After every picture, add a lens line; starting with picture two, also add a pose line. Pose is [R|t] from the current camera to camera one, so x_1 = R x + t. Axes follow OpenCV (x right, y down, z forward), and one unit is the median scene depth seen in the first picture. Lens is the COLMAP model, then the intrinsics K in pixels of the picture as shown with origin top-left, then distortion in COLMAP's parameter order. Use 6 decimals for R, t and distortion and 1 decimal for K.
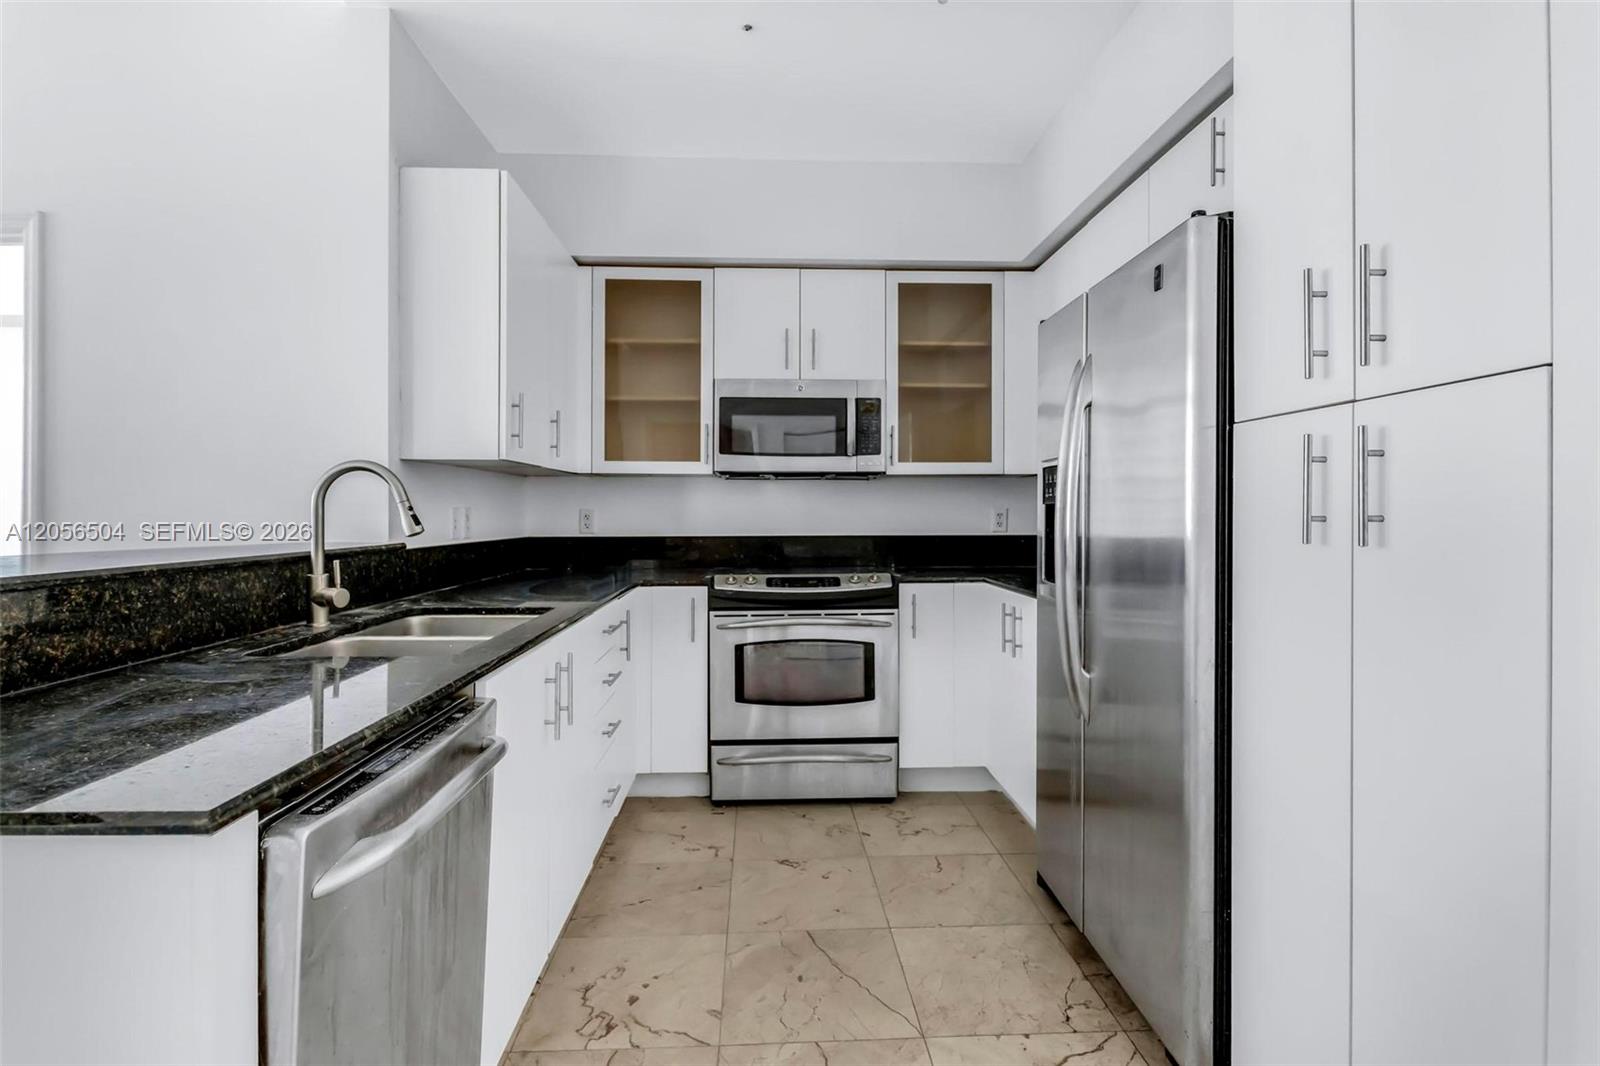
lens RADIAL K [[766.5, 0, 771.1], [0, 766.5, 508.4], [0, 0, 1]] dist [0.010345, -0.008672]
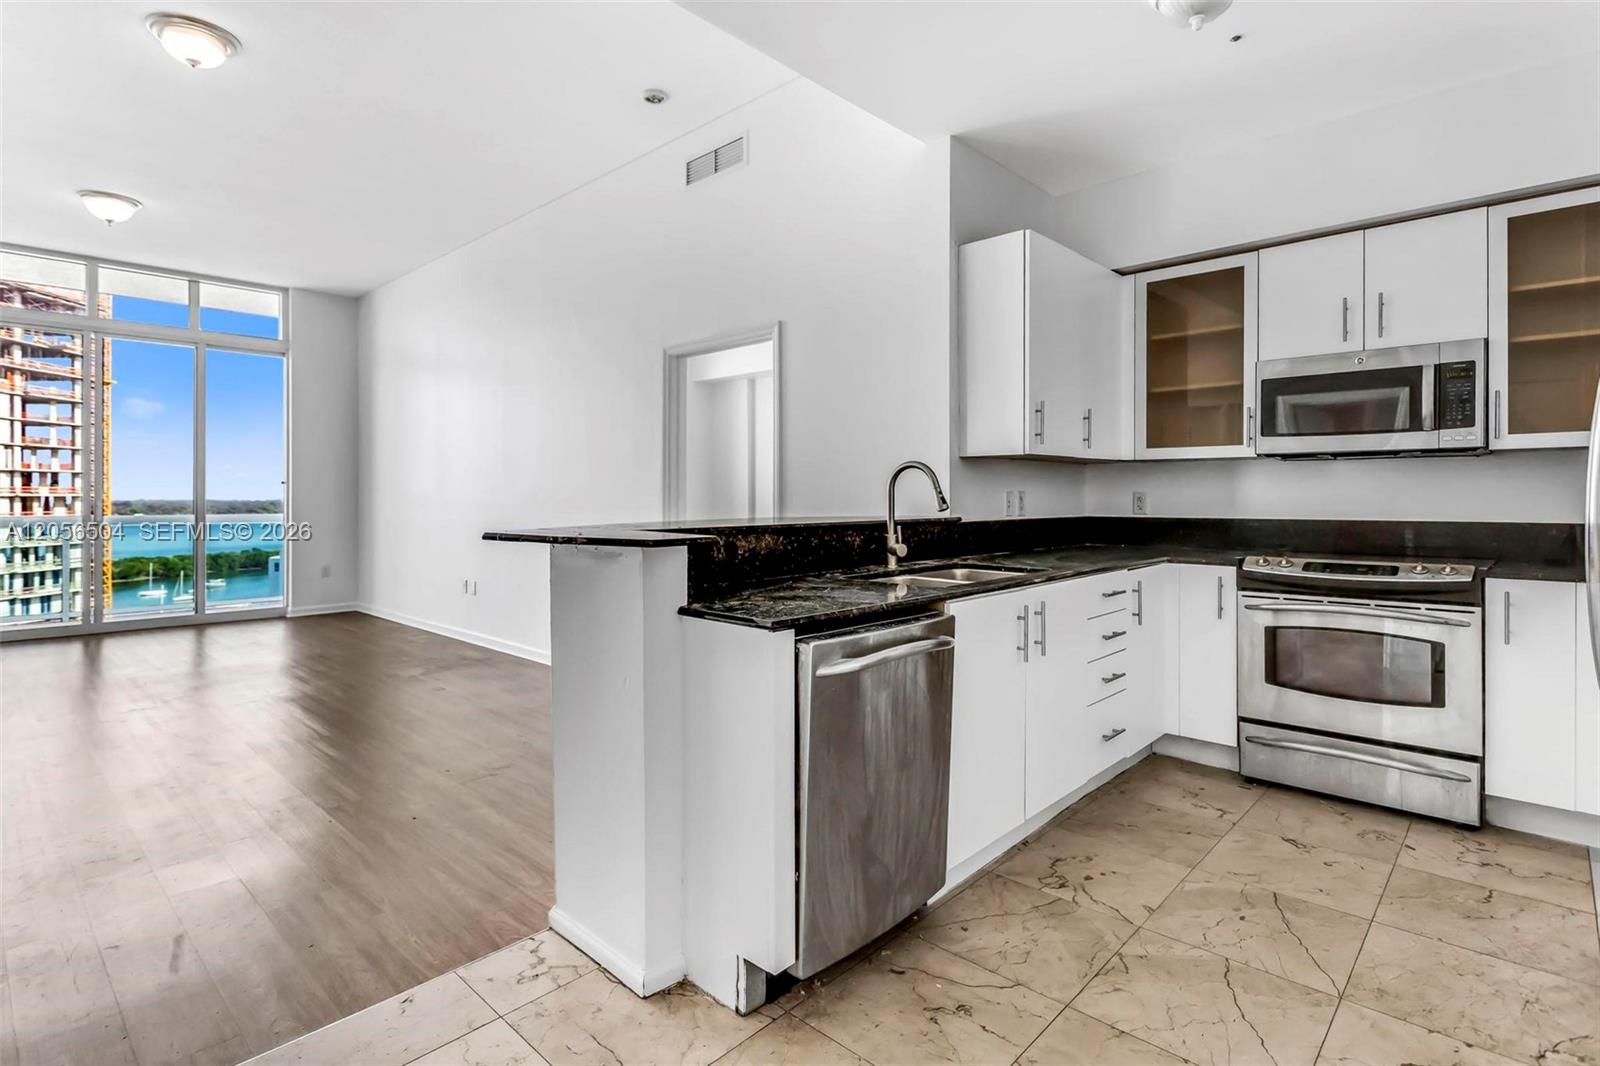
lens RADIAL K [[766.5, 0, 799.2], [0, 766.5, 490.2], [0, 0, 1]] dist [0.010345, -0.008672]
pose [[0.703697, -0.004357, -0.710487, 0.262961], [0.004785, 0.999988, -0.001393, -0.002848], [0.710484, -0.002420, 0.703709, -0.158921]]
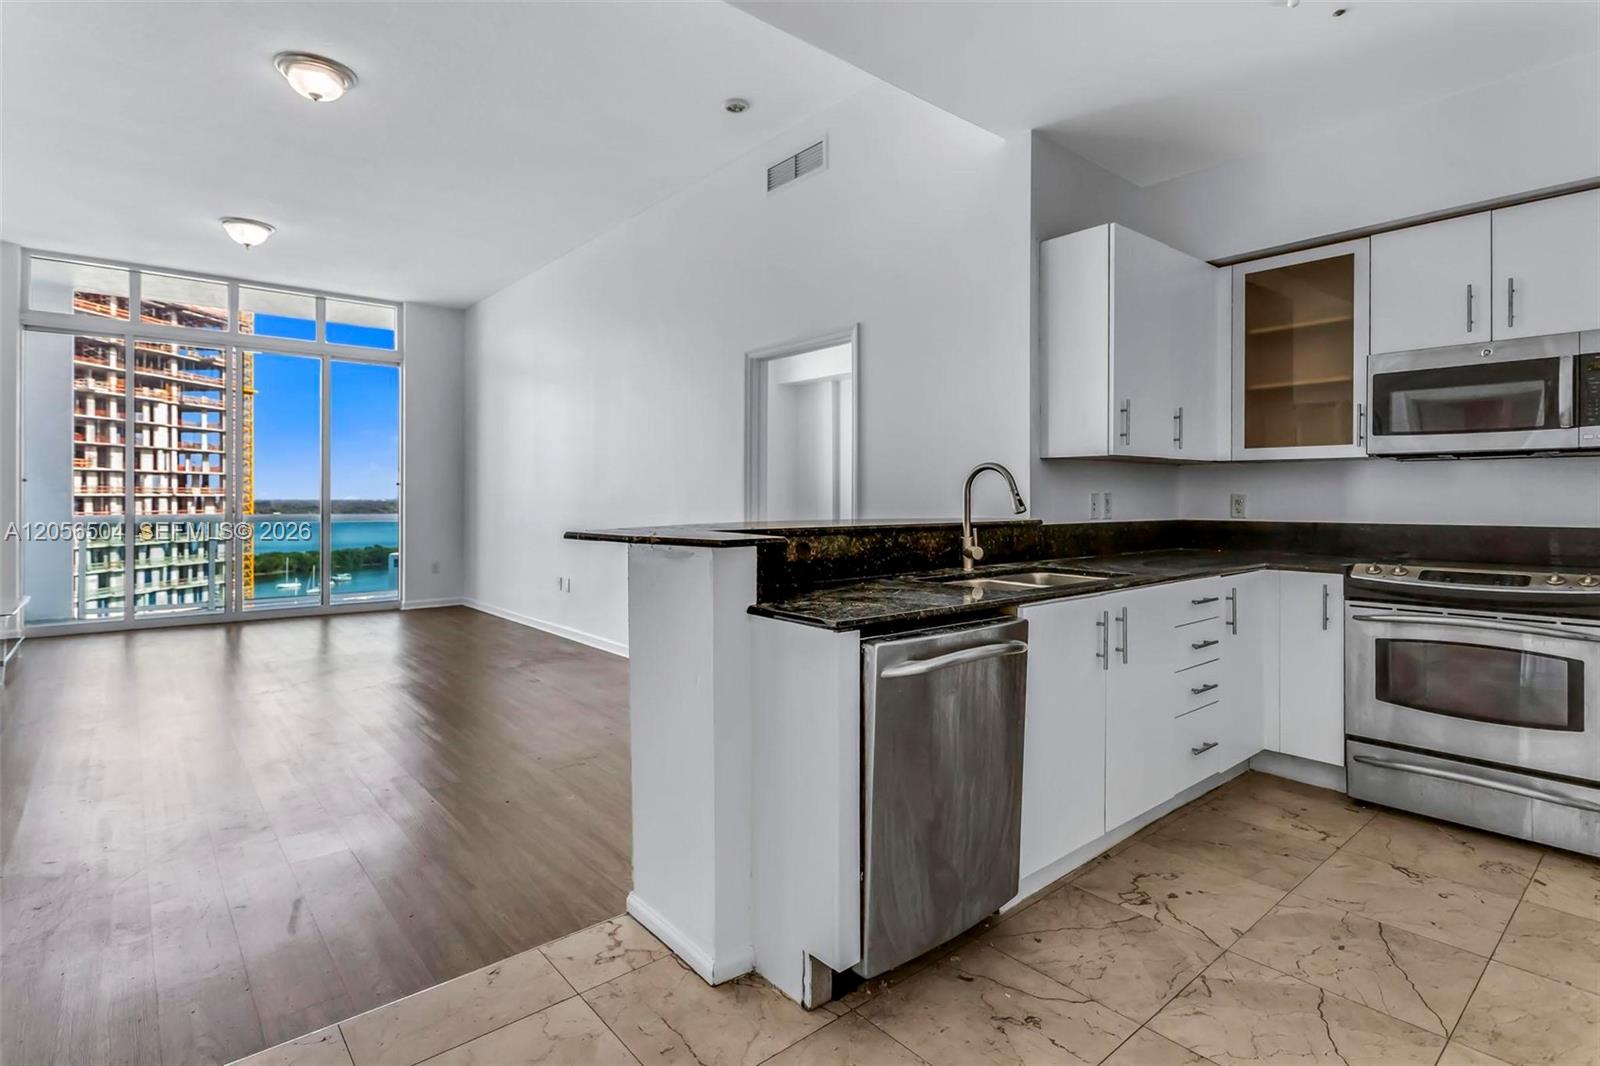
lens RADIAL K [[766.5, 0, 803.1], [0, 766.5, 492.2], [0, 0, 1]] dist [0.010345, -0.008672]
pose [[0.621865, -0.002928, -0.783119, 0.279247], [0.002878, 0.999995, -0.001453, -0.002714], [0.783119, -0.001350, 0.621871, -0.149314]]
